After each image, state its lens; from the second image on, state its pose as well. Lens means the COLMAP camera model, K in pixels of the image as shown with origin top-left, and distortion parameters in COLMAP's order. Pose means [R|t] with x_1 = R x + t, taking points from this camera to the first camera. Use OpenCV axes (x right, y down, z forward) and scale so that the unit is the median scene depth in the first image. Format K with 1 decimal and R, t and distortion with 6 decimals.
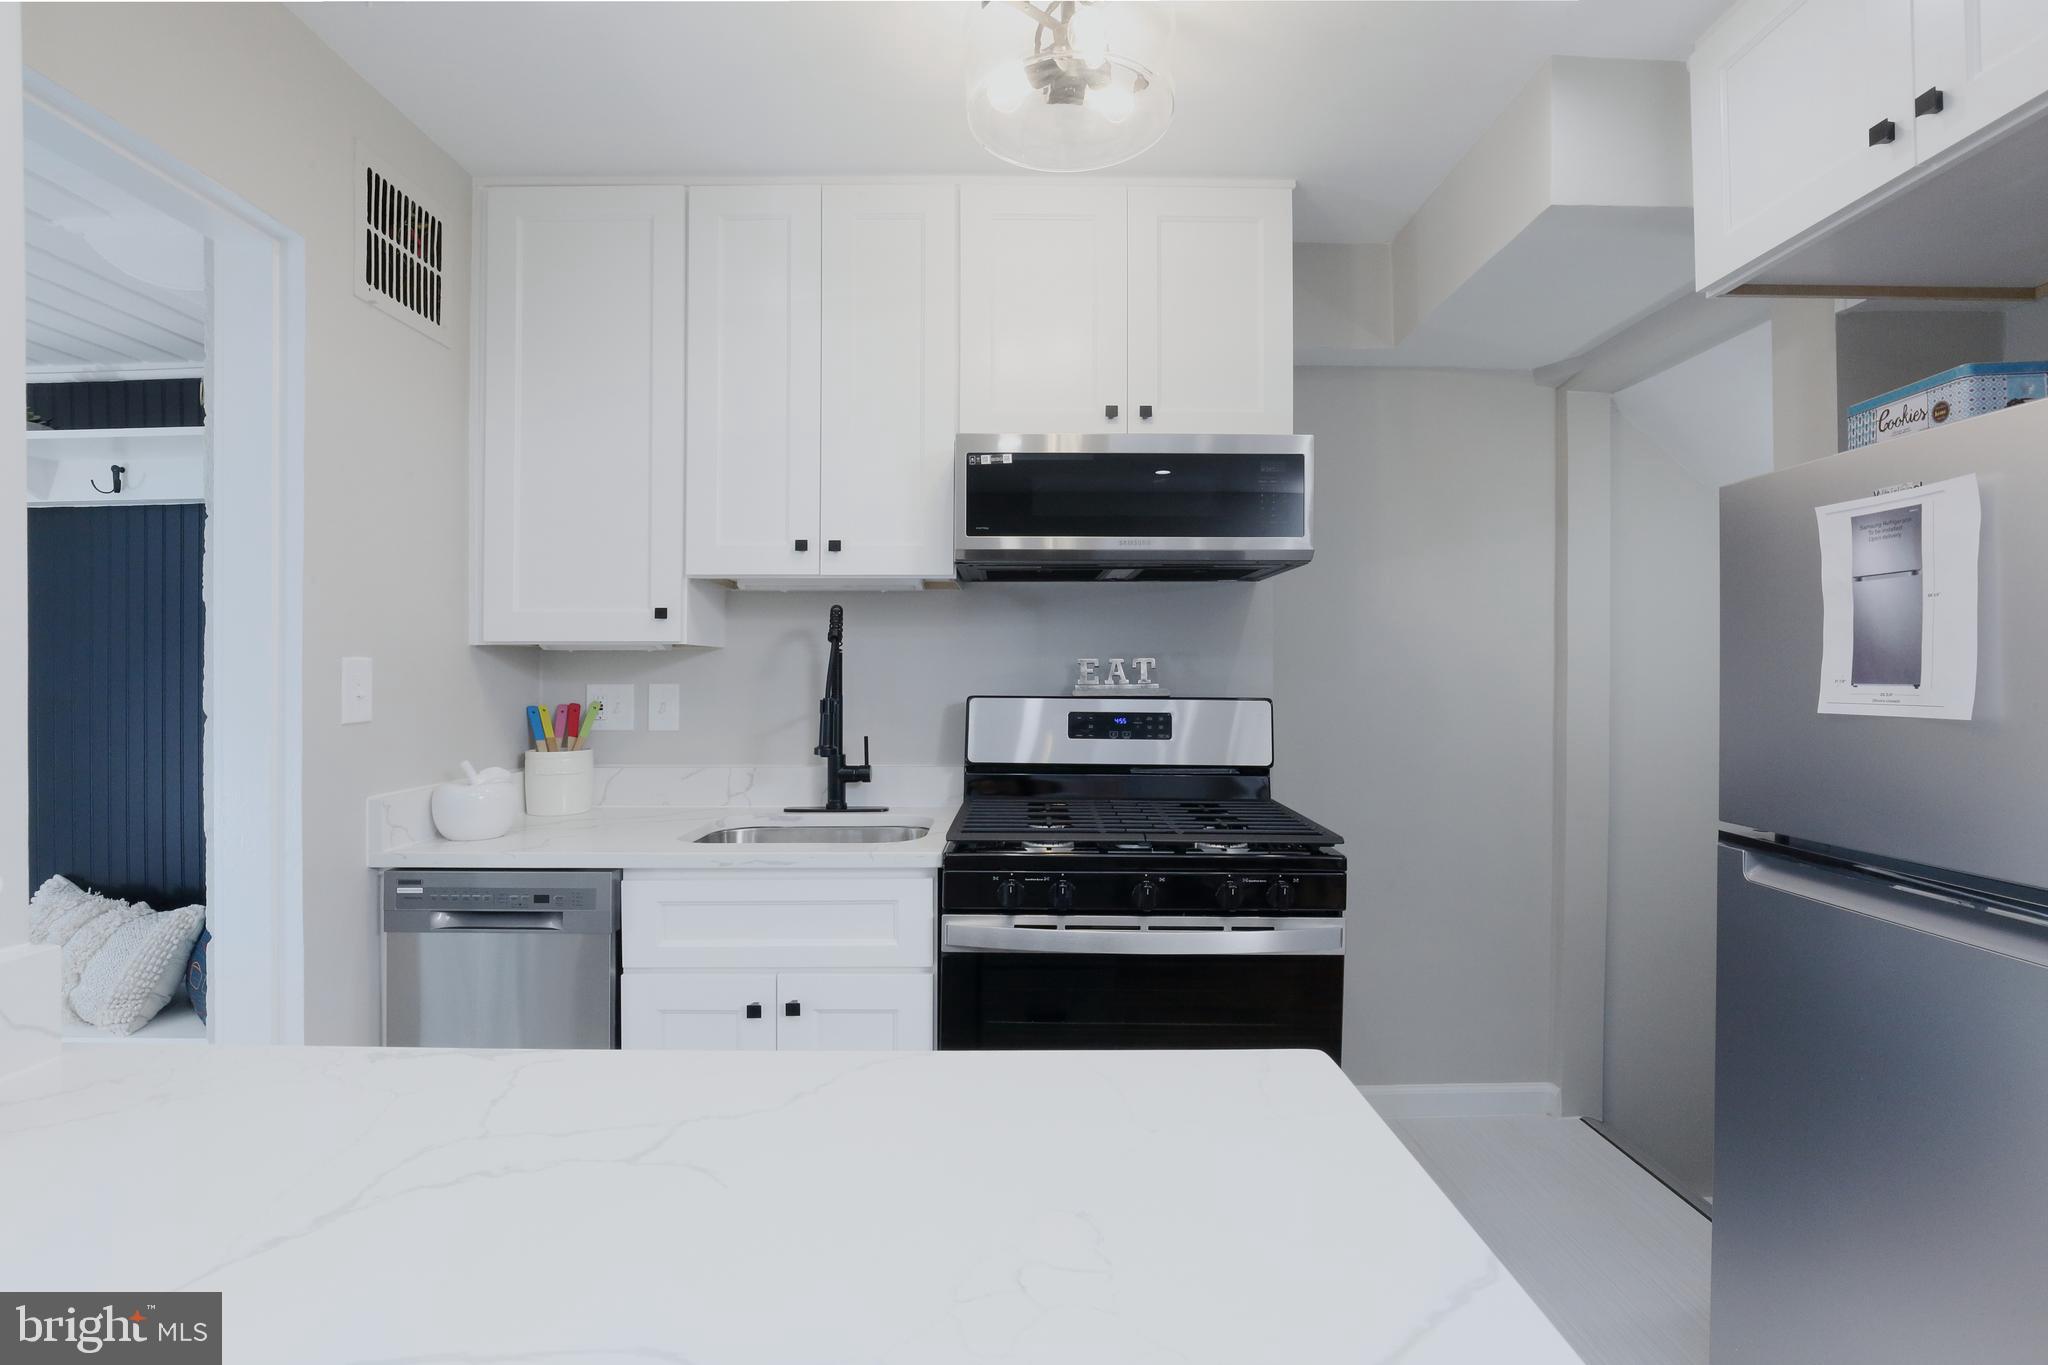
lens RADIAL K [[952.1, 0, 993.2], [0, 952.1, 675.1], [0, 0, 1]] dist [-0.011783, -0.000364]
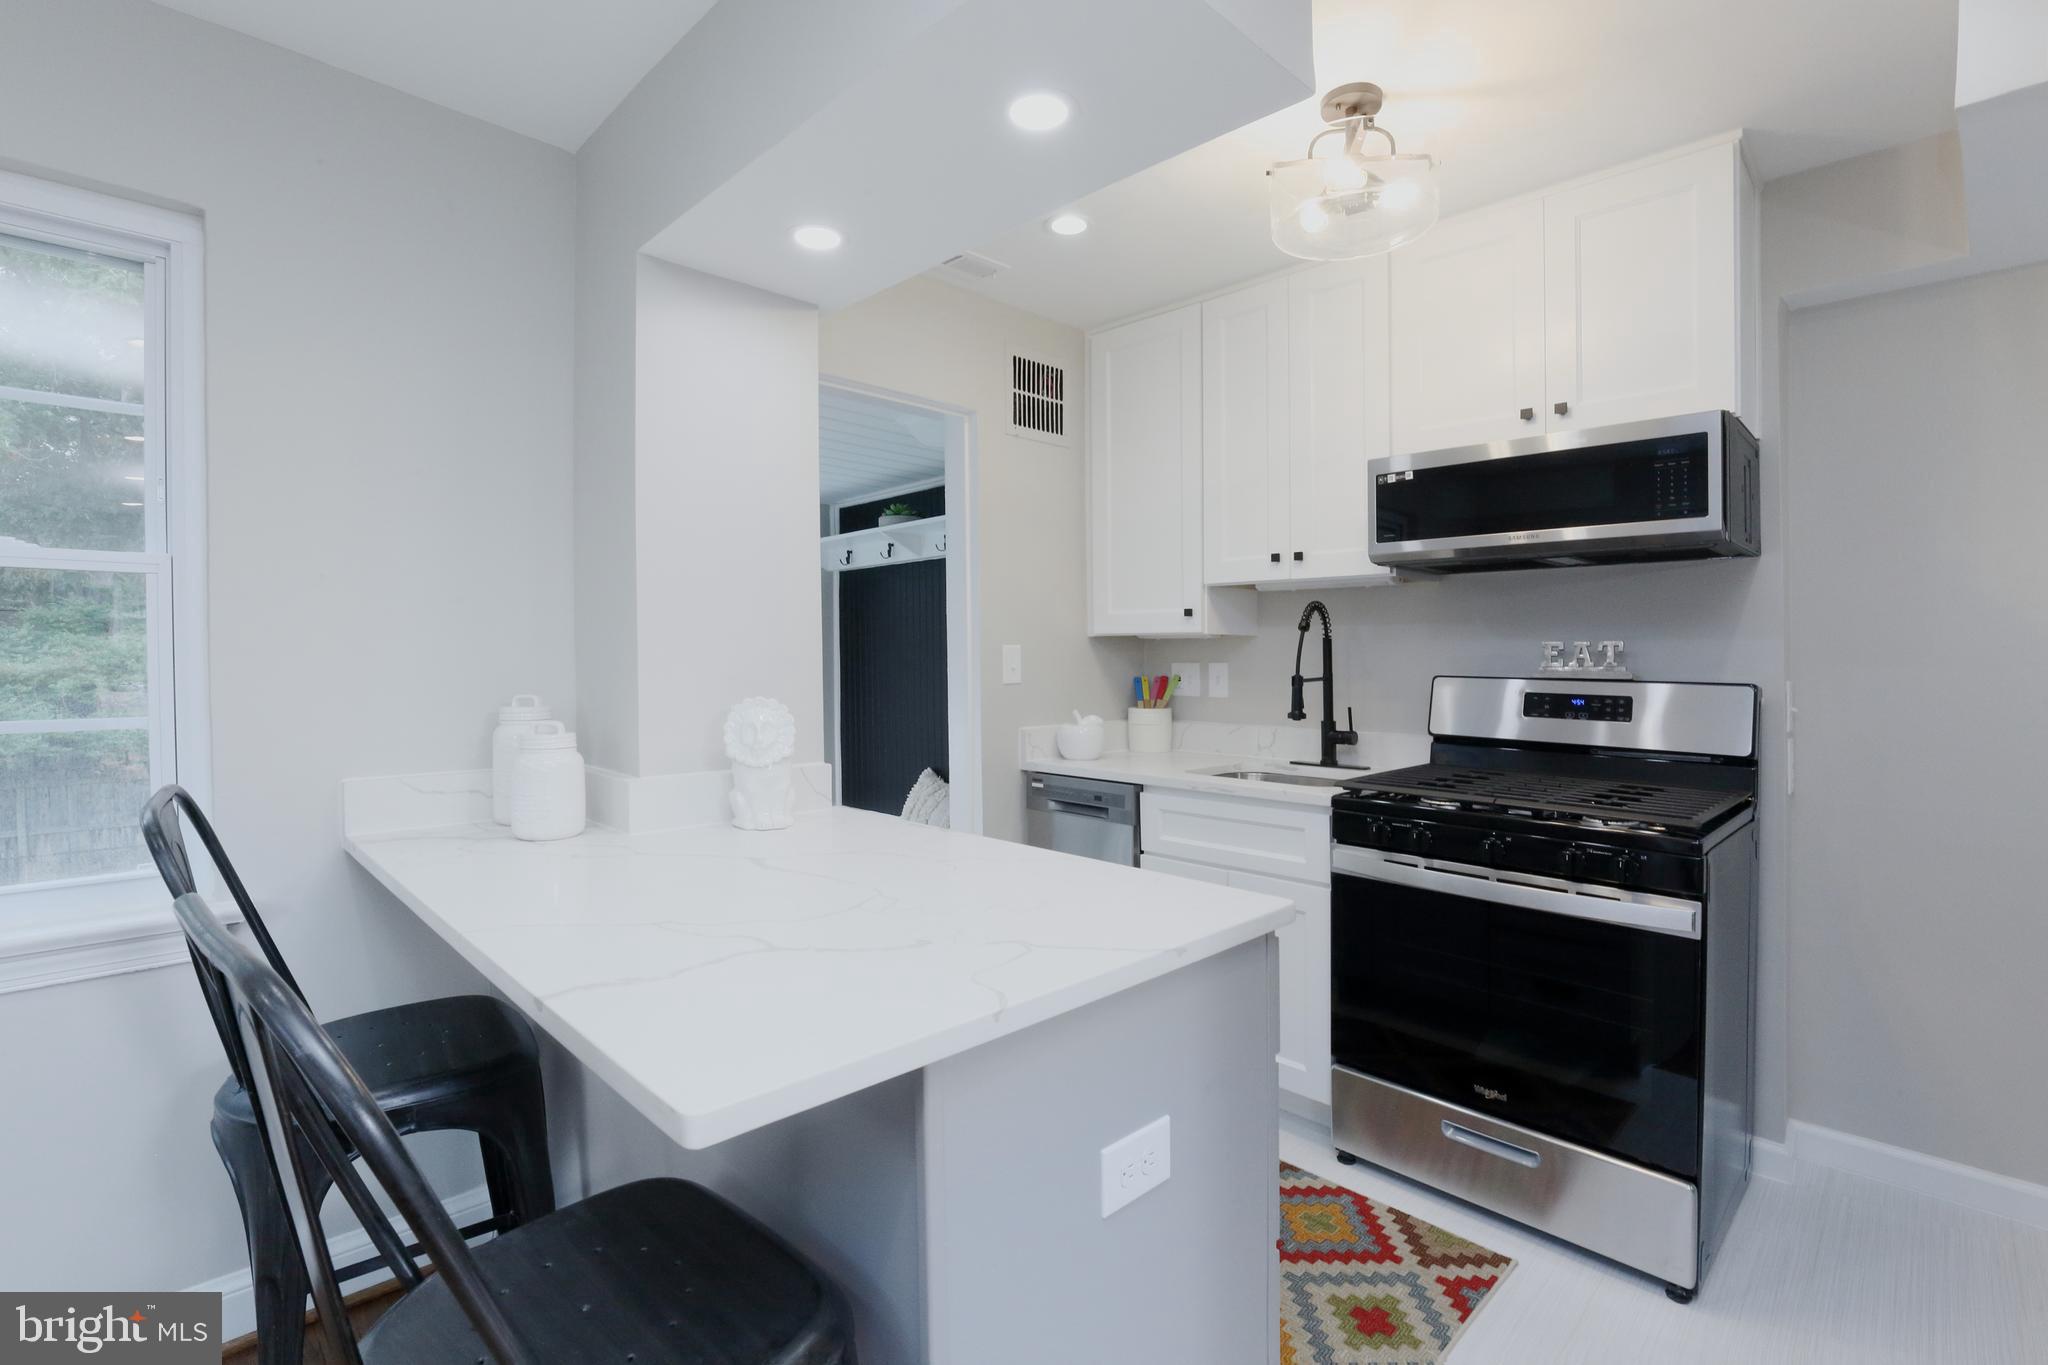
lens RADIAL K [[926.1, 0, 1024.0], [0, 926.1, 682.5], [0, 0, 1]] dist [-0.000795, 0.000207]
pose [[0.715155, 0.023543, -0.698570, 0.430691], [-0.004411, 0.999565, 0.029171, -0.000005], [0.698952, -0.017780, 0.714947, -0.152088]]
